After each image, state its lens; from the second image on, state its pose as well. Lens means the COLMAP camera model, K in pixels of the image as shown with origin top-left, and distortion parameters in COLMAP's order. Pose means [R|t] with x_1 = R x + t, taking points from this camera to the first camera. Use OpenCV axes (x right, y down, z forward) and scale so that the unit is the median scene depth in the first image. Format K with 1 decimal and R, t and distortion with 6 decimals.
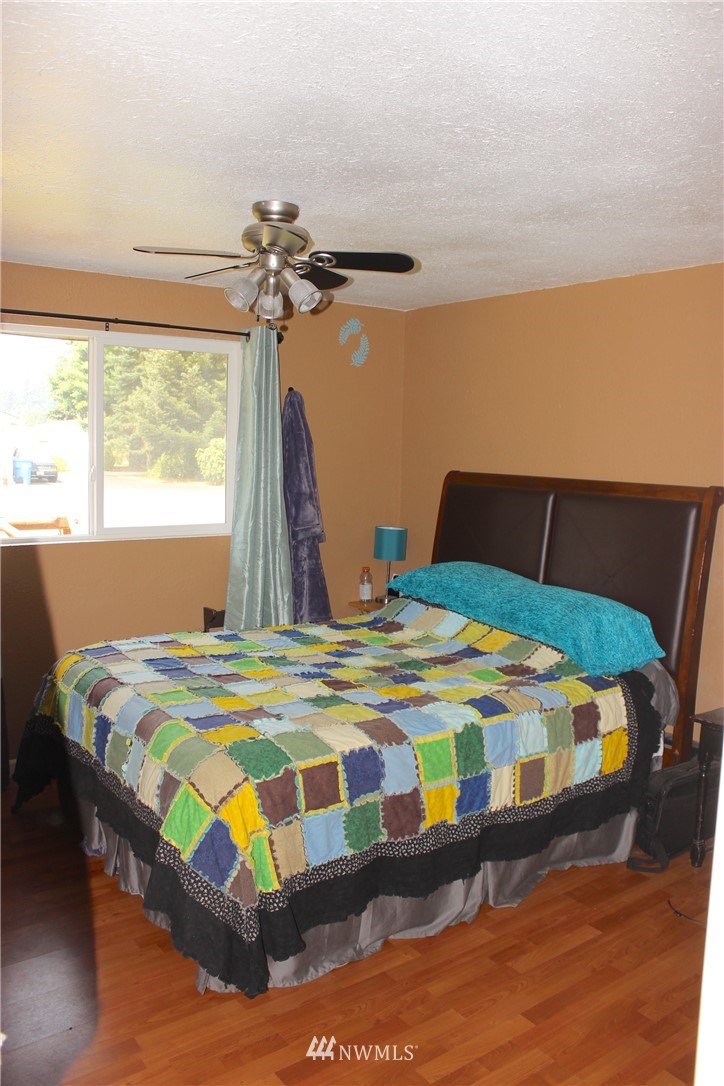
lens RADIAL K [[903.7, 0, 362.0], [0, 903.7, 543.0], [0, 0, 1]] dist [-0.162146, 0.145176]
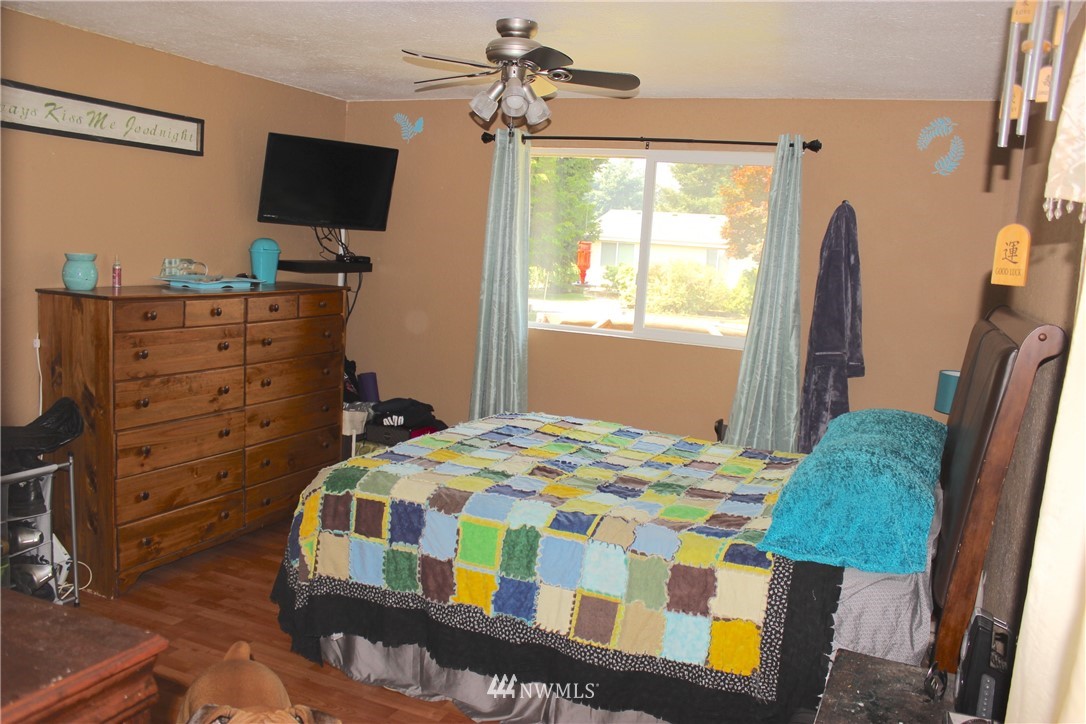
lens RADIAL K [[903.7, 0, 546.5], [0, 903.7, 373.1], [0, 0, 1]] dist [-0.162146, 0.145176]
pose [[0.490403, 0.129630, -0.861801, 0.938633], [-0.148249, 0.986872, 0.064082, -0.024057], [0.858794, 0.096336, 0.503182, 0.518836]]
